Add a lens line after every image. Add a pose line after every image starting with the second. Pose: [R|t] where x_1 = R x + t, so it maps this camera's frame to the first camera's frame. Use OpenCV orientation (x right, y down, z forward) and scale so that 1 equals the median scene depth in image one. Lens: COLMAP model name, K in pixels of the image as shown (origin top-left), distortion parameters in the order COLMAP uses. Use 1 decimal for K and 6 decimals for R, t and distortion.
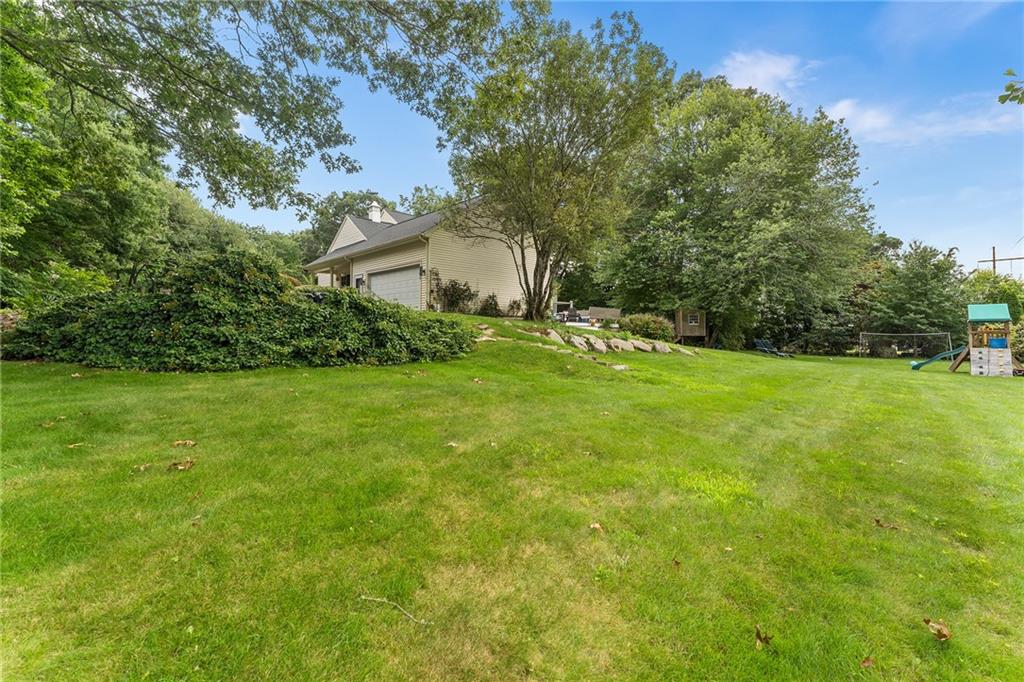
lens RADIAL K [[411.9, 0, 512.0], [0, 411.9, 341.0], [0, 0, 1]] dist [0.000744, 0.000055]
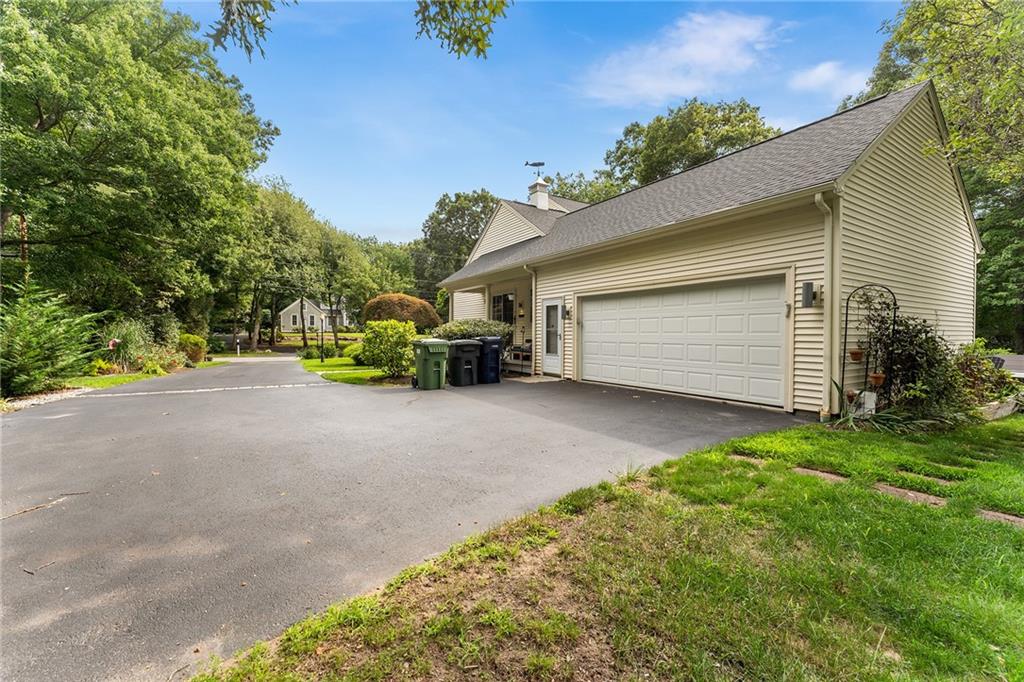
lens RADIAL K [[411.9, 0, 512.0], [0, 411.9, 341.0], [0, 0, 1]] dist [0.000744, 0.000055]
pose [[0.977477, -0.001050, -0.211038, -0.236107], [-0.001642, 0.999920, -0.012577, -0.075947], [0.211034, 0.012640, 0.977397, 0.364484]]
